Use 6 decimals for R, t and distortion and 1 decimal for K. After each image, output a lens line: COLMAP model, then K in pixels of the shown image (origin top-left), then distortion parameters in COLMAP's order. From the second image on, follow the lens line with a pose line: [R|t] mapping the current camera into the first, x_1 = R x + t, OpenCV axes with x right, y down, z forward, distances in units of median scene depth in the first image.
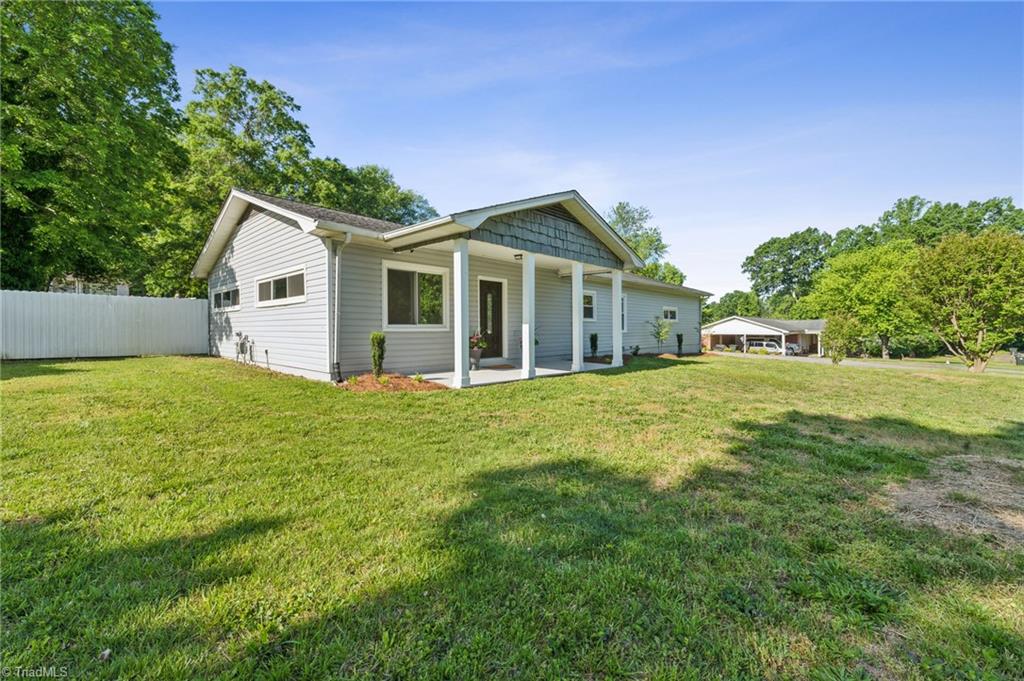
lens RADIAL K [[428.5, 0, 519.8], [0, 428.5, 332.0], [0, 0, 1]] dist [0.002384, -0.001749]
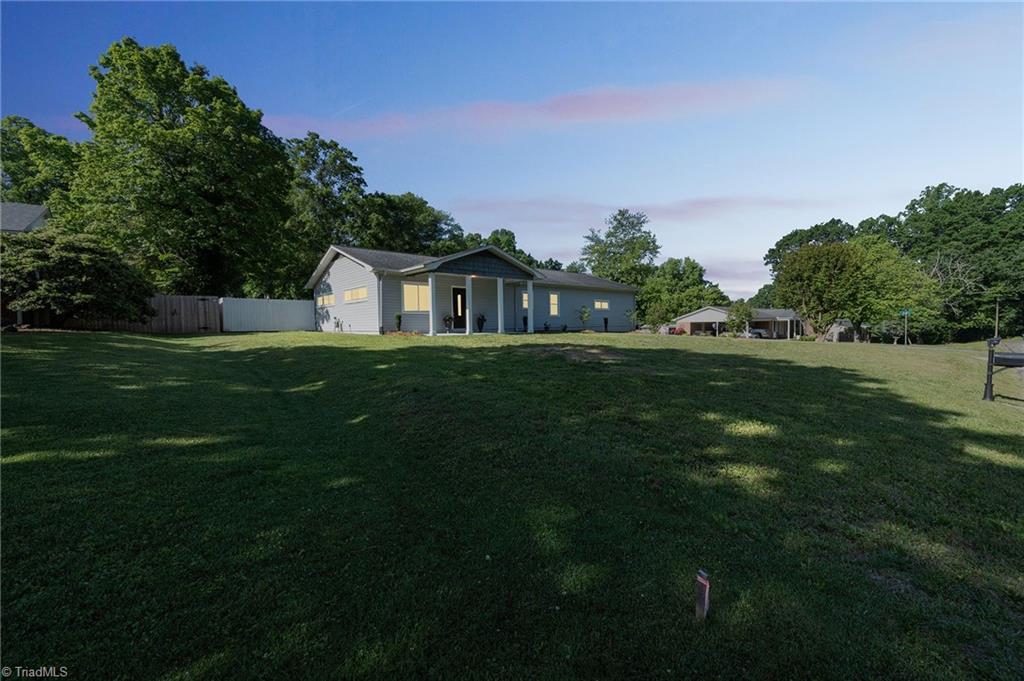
lens RADIAL K [[428.5, 0, 521.4], [0, 428.5, 343.0], [0, 0, 1]] dist [0.002384, -0.001749]
pose [[0.994354, -0.008221, -0.105798, 0.135015], [0.011930, 0.999334, 0.034476, 0.021123], [0.105445, -0.035544, 0.993790, -0.291841]]
